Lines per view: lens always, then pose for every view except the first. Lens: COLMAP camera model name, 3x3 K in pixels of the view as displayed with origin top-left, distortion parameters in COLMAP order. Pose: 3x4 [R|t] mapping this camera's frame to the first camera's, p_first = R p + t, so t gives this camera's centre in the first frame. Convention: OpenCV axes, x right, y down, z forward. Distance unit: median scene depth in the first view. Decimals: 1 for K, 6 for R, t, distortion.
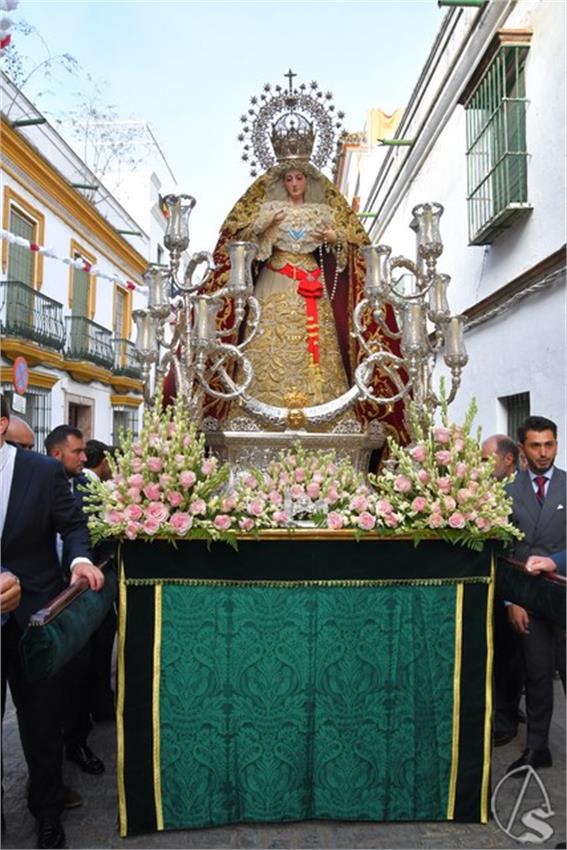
lens RADIAL K [[656.7, 0, 290.3], [0, 656.7, 443.4], [0, 0, 1]] dist [-0.145100, 0.075561]
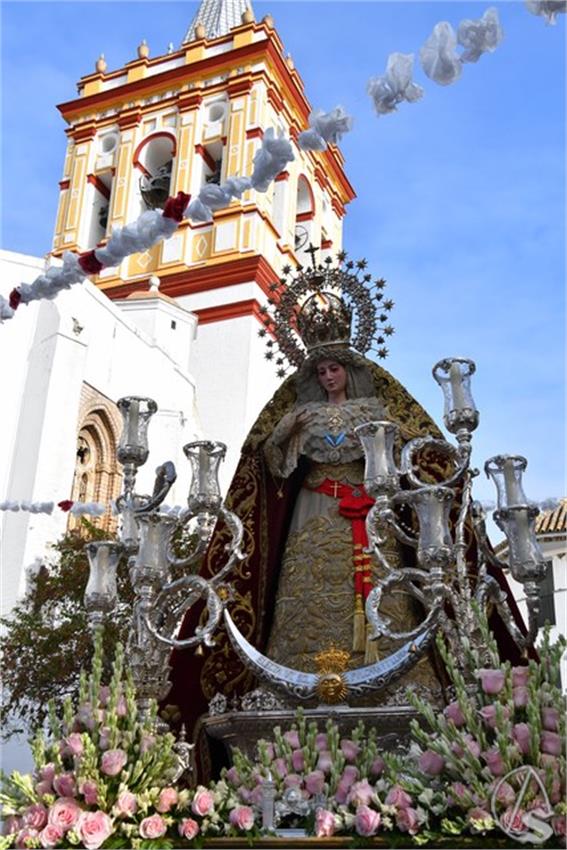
lens RADIAL K [[946.7, 0, 283.5], [0, 946.7, 425.0], [0, 0, 1]] dist [-0.006676, 0.358394]
pose [[0.951215, -0.140794, -0.274532, 0.315269], [0.023198, 0.919925, -0.391408, 0.113087], [0.307656, 0.365944, 0.878312, 0.007193]]
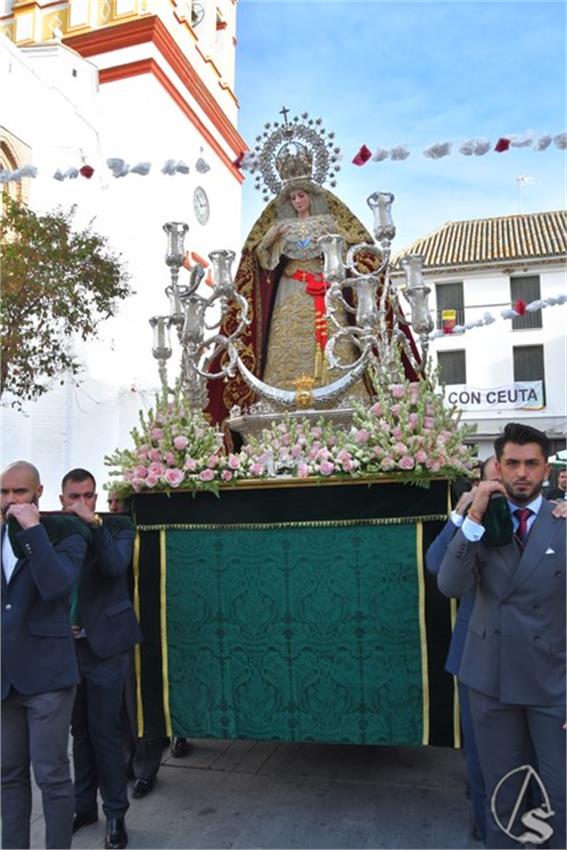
lens RADIAL K [[656.7, 0, 290.3], [0, 656.7, 443.4], [0, 0, 1]] dist [-0.145100, 0.075561]
pose [[0.959122, -0.078324, -0.271937, 0.335303], [0.060911, 0.995550, -0.071909, 0.138835], [0.276359, 0.052406, 0.959625, -0.117757]]
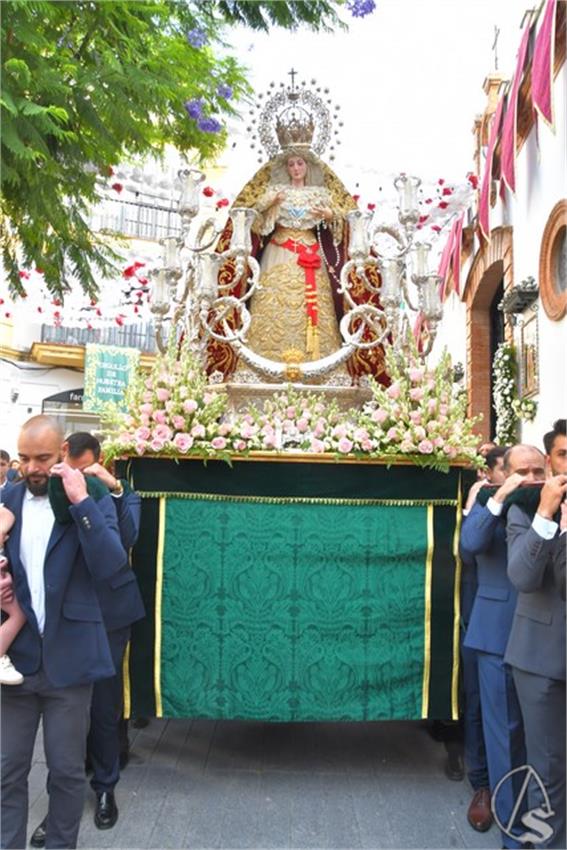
lens RADIAL K [[656.7, 0, 290.3], [0, 656.7, 443.4], [0, 0, 1]] dist [-0.145100, 0.075561]
pose [[0.998748, 0.010302, -0.048950, 0.068947], [-0.011712, 0.999522, -0.028597, 0.133388], [0.048632, 0.029135, 0.998392, -0.130299]]
